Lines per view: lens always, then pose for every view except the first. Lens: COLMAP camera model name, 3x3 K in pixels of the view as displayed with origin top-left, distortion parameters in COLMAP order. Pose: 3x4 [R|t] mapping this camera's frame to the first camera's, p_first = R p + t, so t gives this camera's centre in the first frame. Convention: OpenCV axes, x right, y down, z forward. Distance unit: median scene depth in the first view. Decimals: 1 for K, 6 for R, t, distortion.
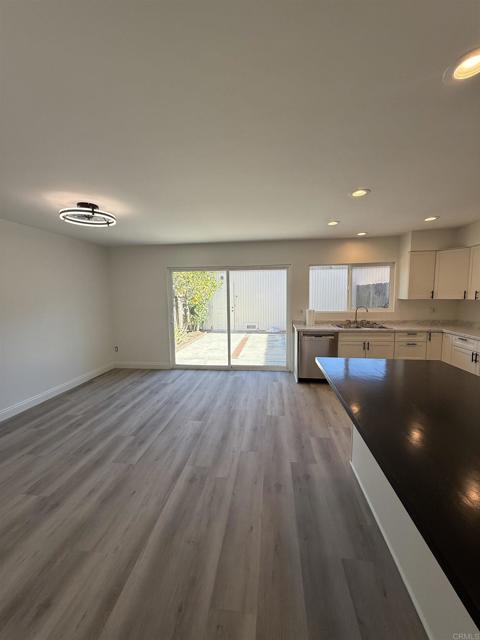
lens RADIAL K [[255.5, 0, 241.9], [0, 255.5, 317.6], [0, 0, 1]] dist [0.000990, 0.000986]
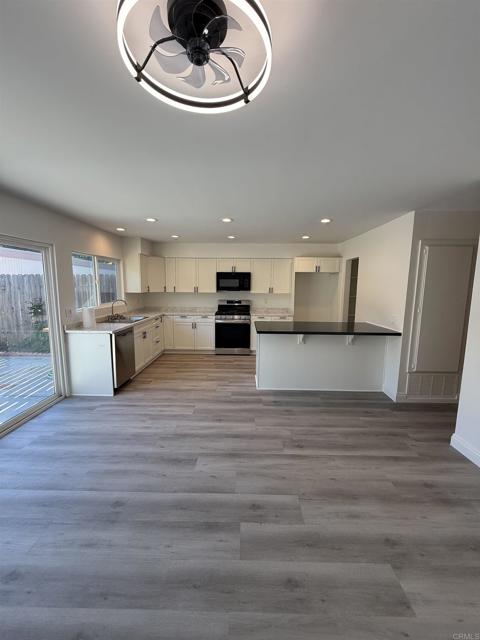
lens RADIAL K [[255.5, 0, 238.8], [0, 255.5, 321.3], [0, 0, 1]] dist [0.000990, 0.000986]
pose [[-0.101727, -0.126507, 0.986736, -0.929054], [0.088384, 0.986810, 0.135628, -0.089385], [-0.990878, 0.101008, -0.089204, 0.980200]]
